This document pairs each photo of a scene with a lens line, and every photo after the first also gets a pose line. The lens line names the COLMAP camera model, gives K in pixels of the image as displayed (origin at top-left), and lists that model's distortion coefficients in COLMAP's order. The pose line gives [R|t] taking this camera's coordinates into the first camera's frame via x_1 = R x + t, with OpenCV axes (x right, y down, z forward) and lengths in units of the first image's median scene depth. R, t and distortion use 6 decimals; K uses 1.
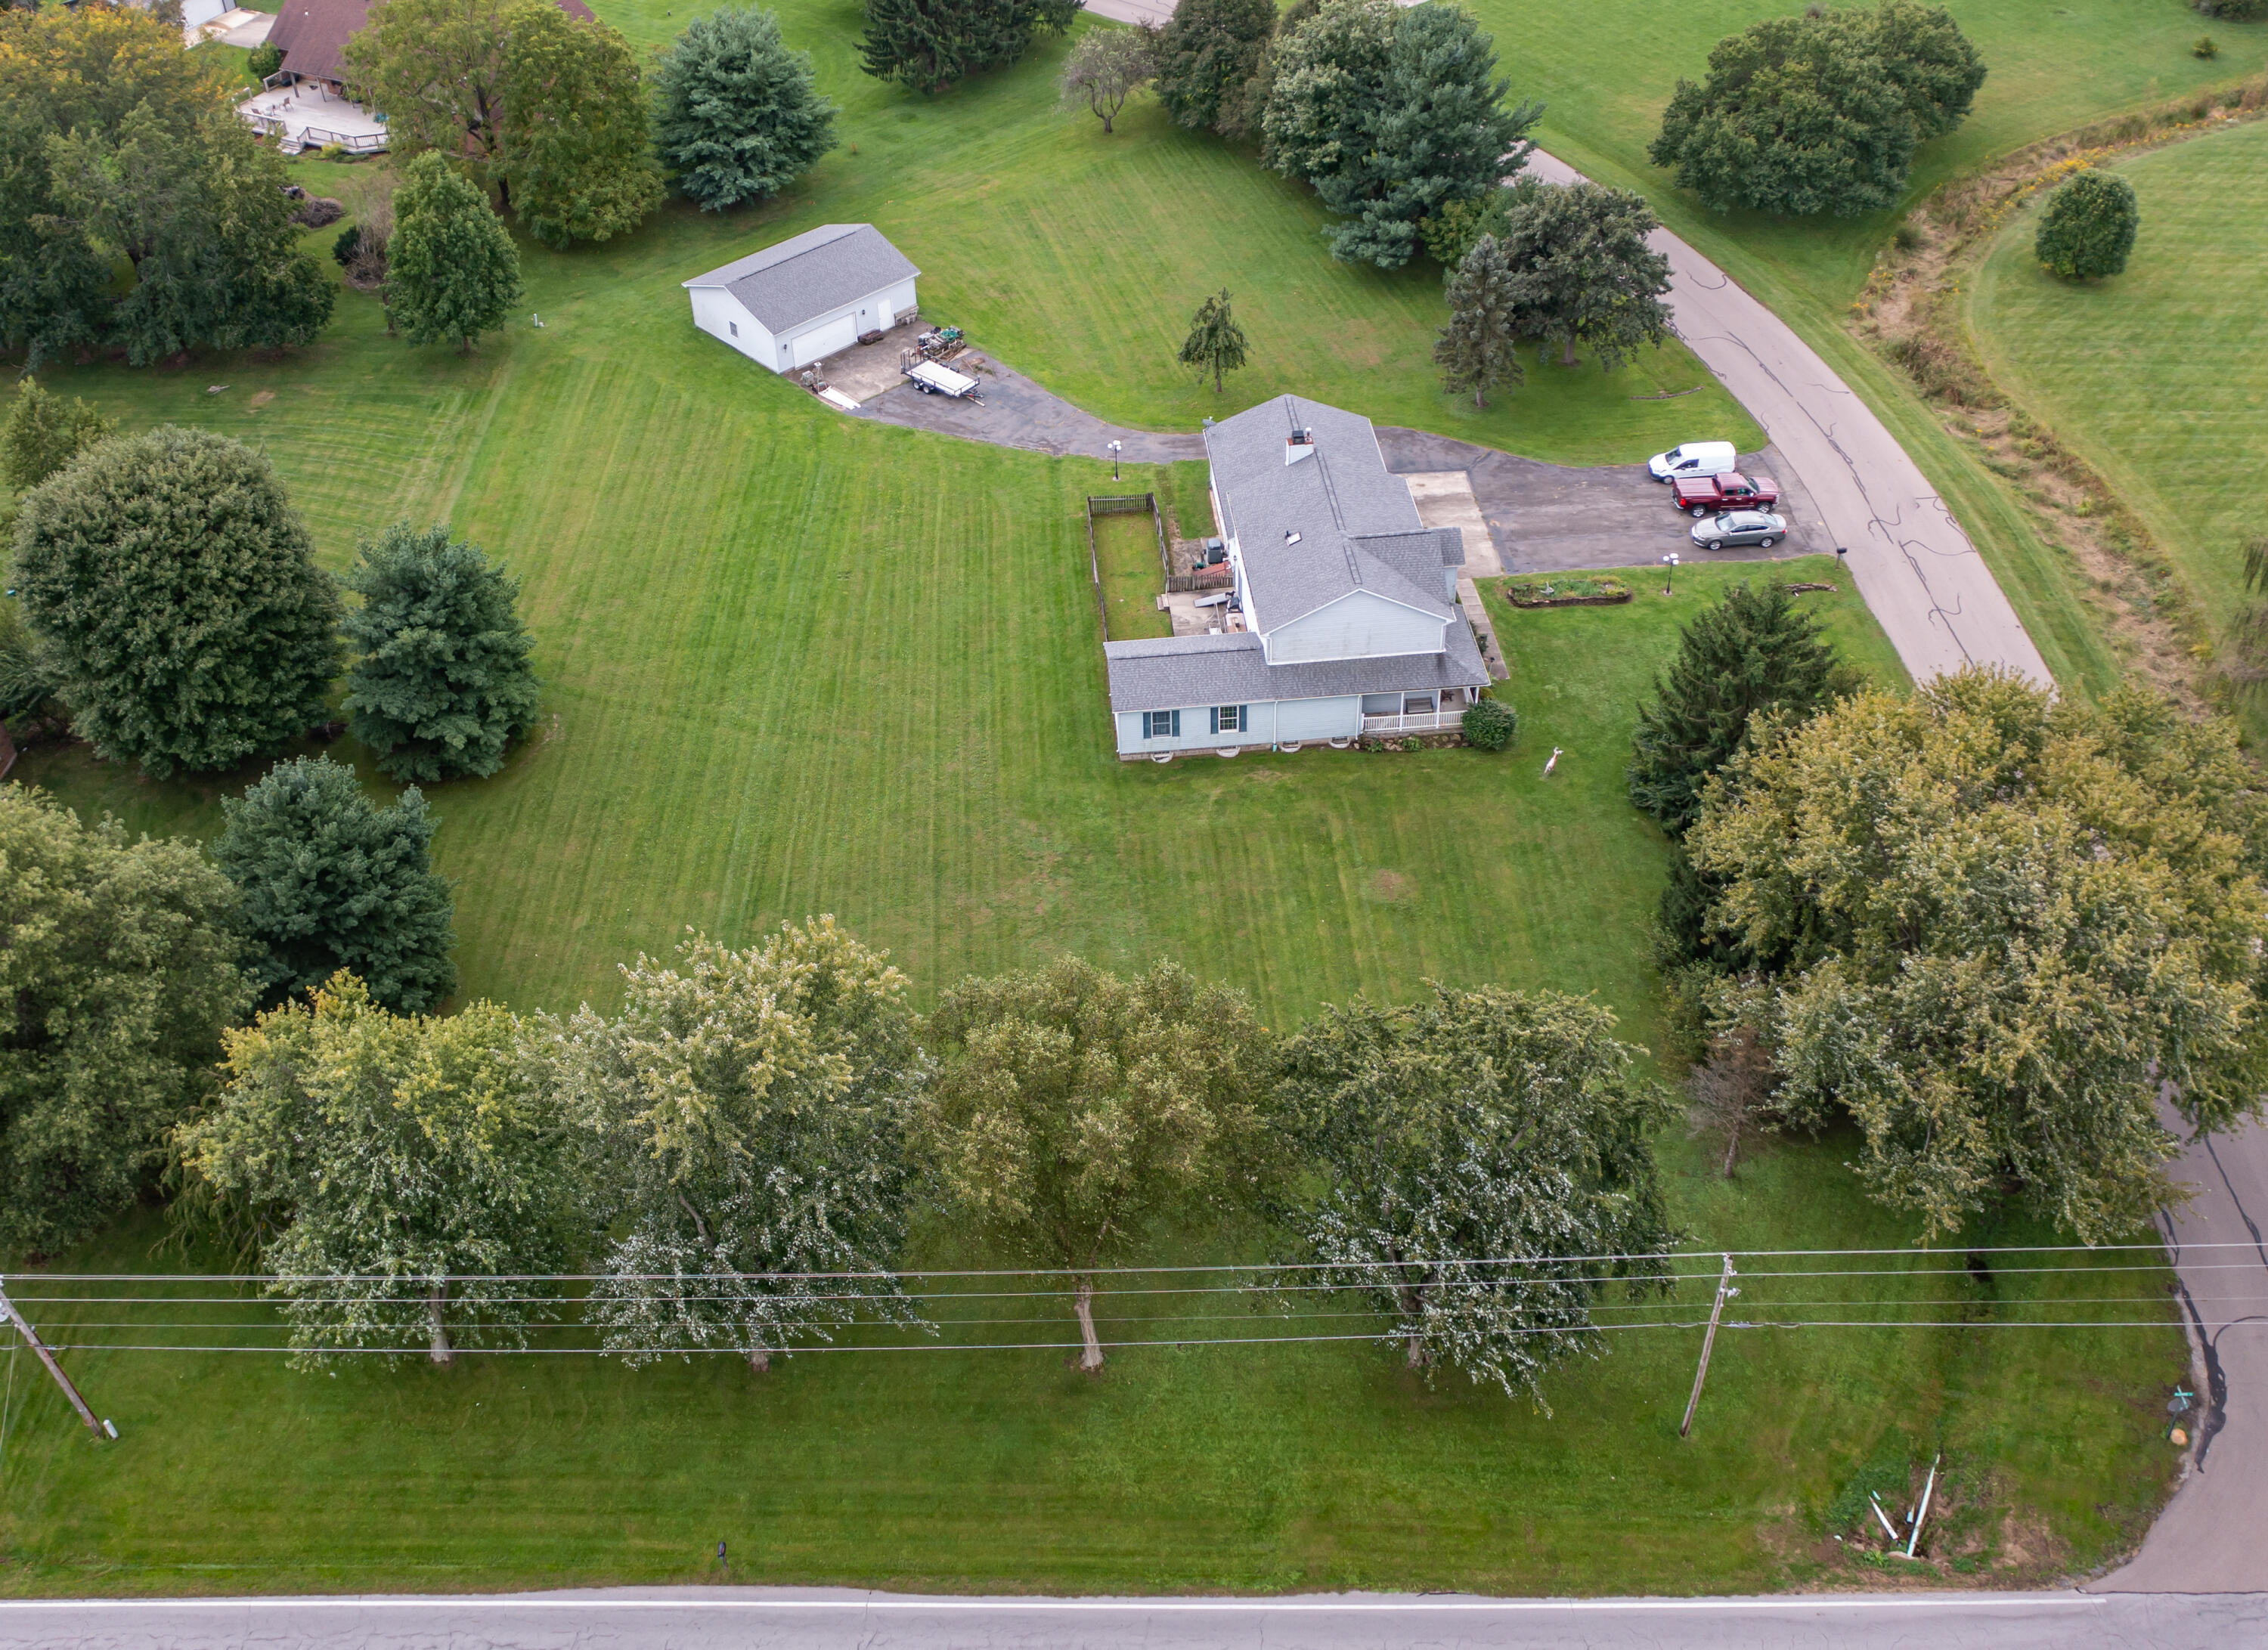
lens RADIAL K [[2211.0, 0, 1070.8], [0, 2211.0, 823.2], [0, 0, 1]] dist [-0.008758, 0.022108]
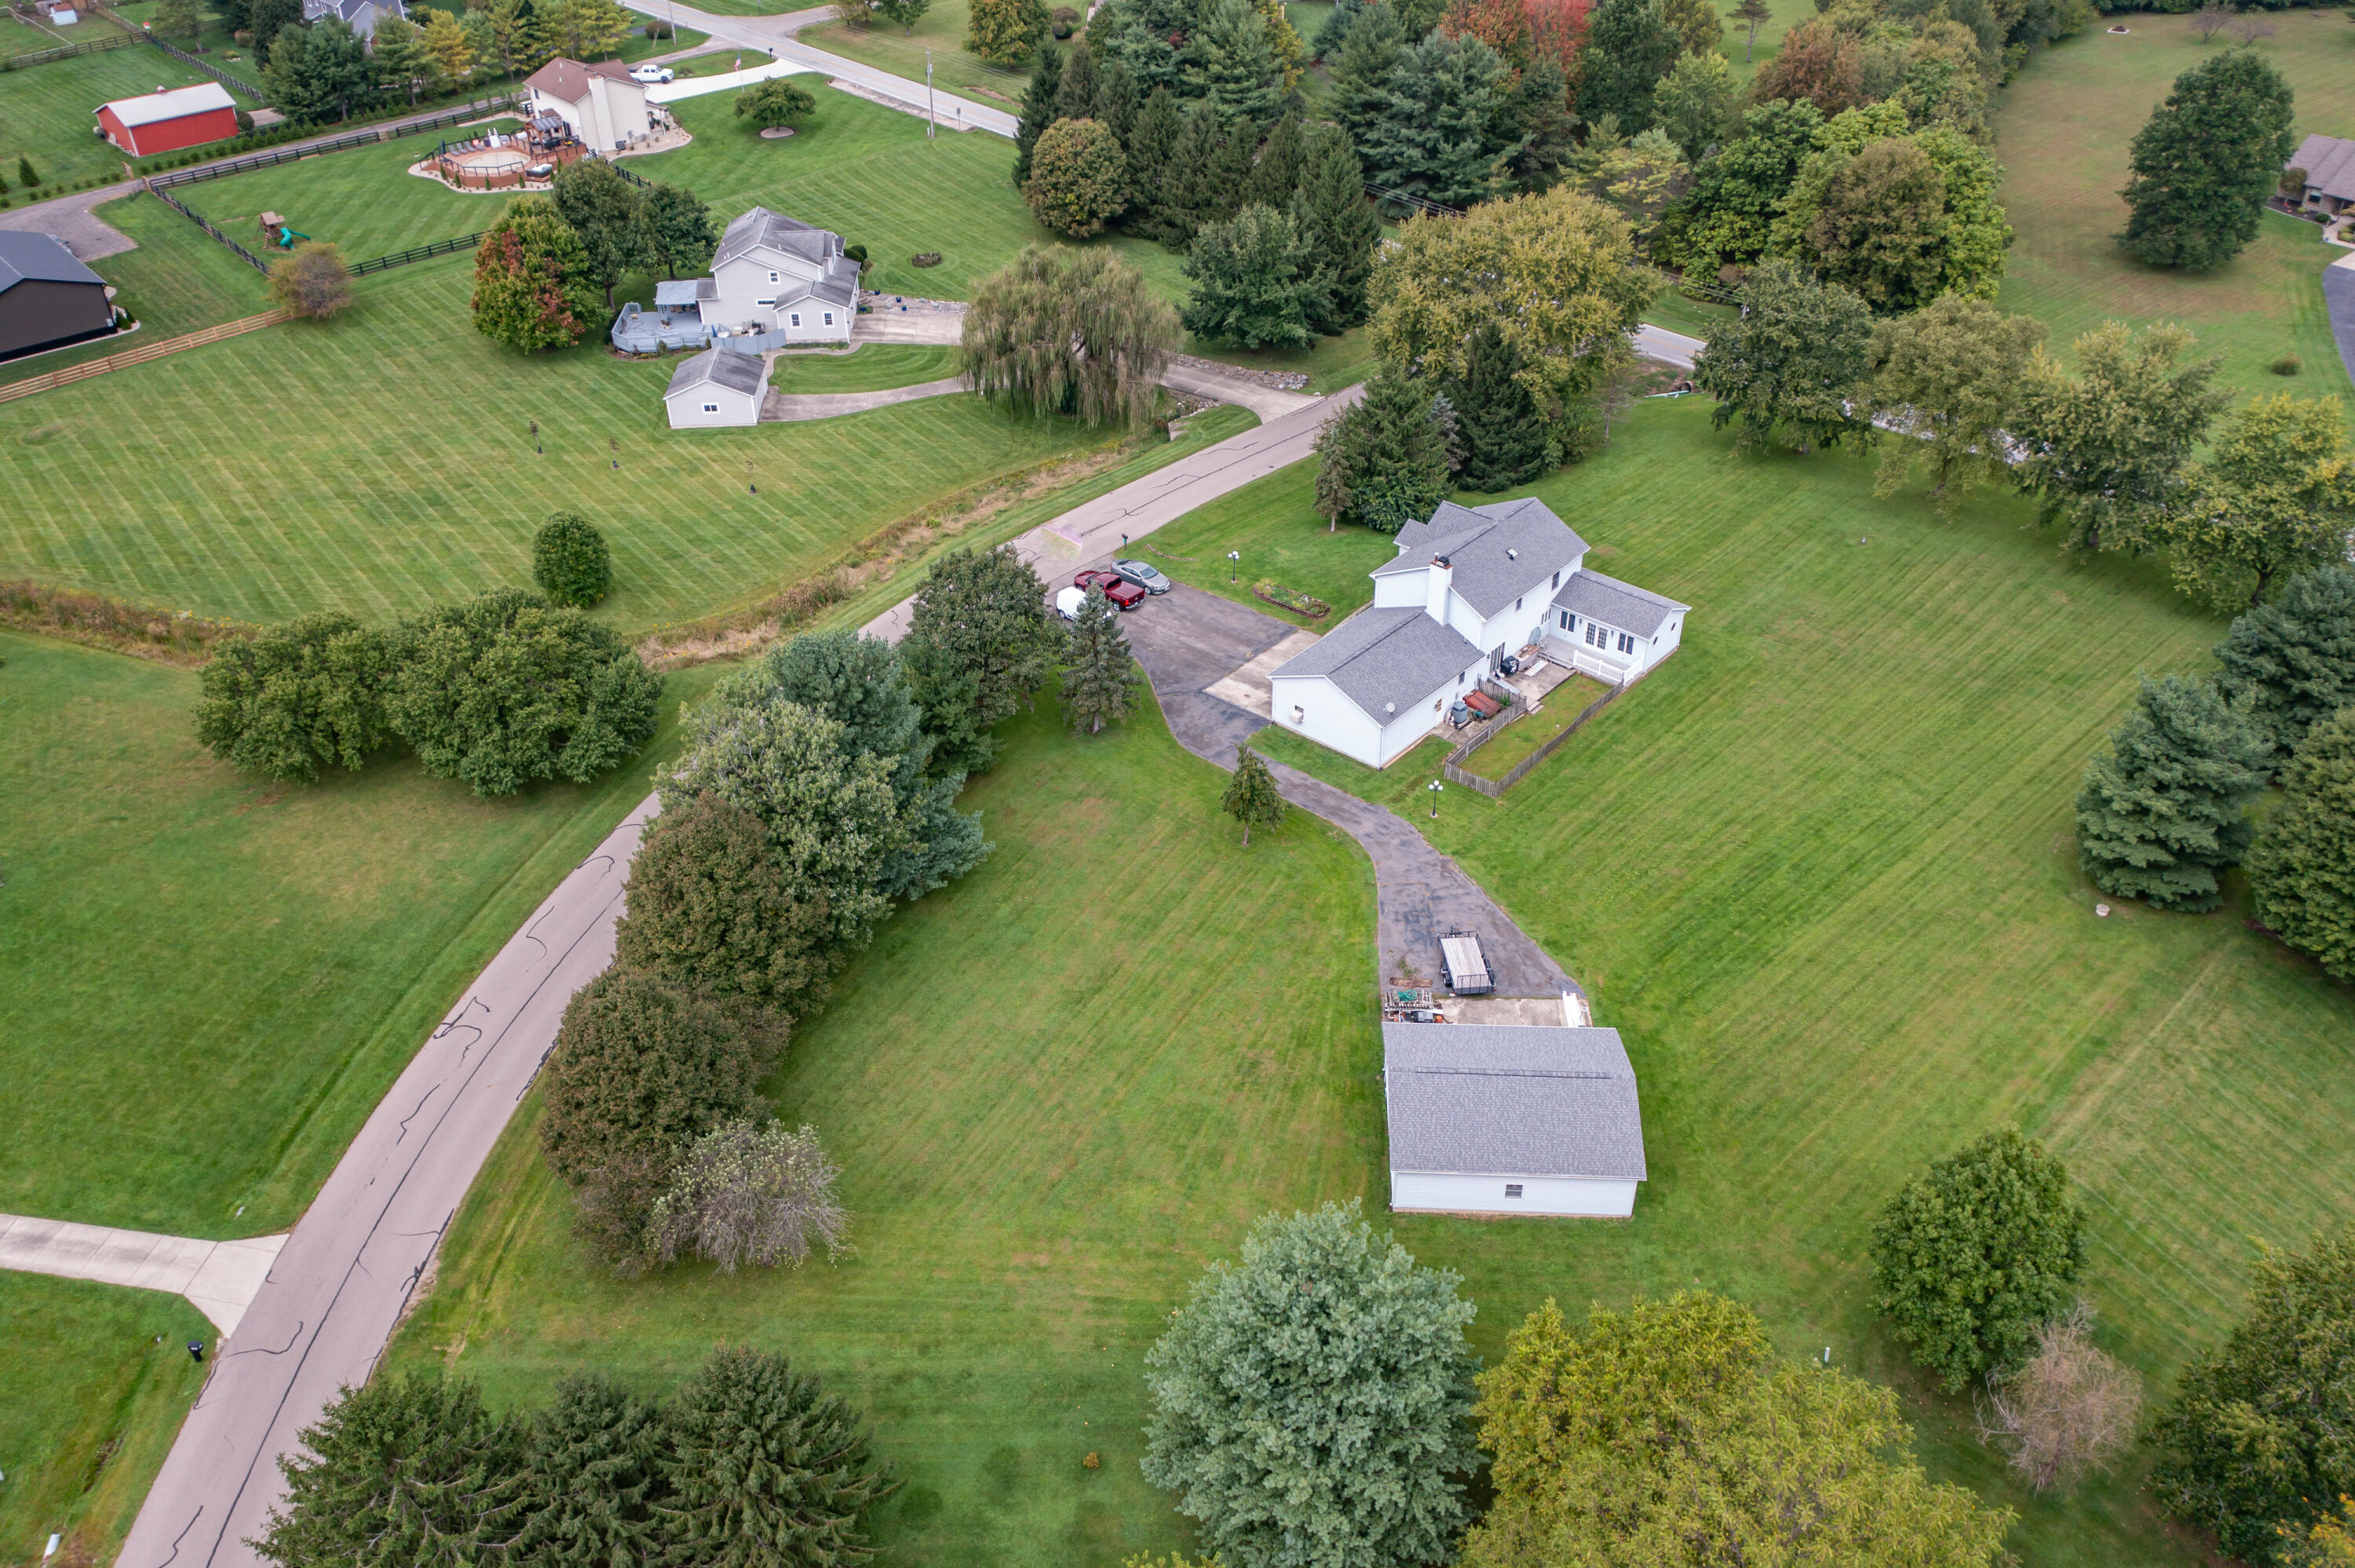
lens RADIAL K [[1883.1, 0, 1177.5], [0, 1883.1, 784.0], [0, 0, 1]] dist [-0.001056, 0.000481]
pose [[-0.707099, -0.364738, 0.605787, -0.447594], [0.491986, 0.361576, 0.791967, -0.969192], [-0.507899, 0.858038, -0.076224, 1.165381]]
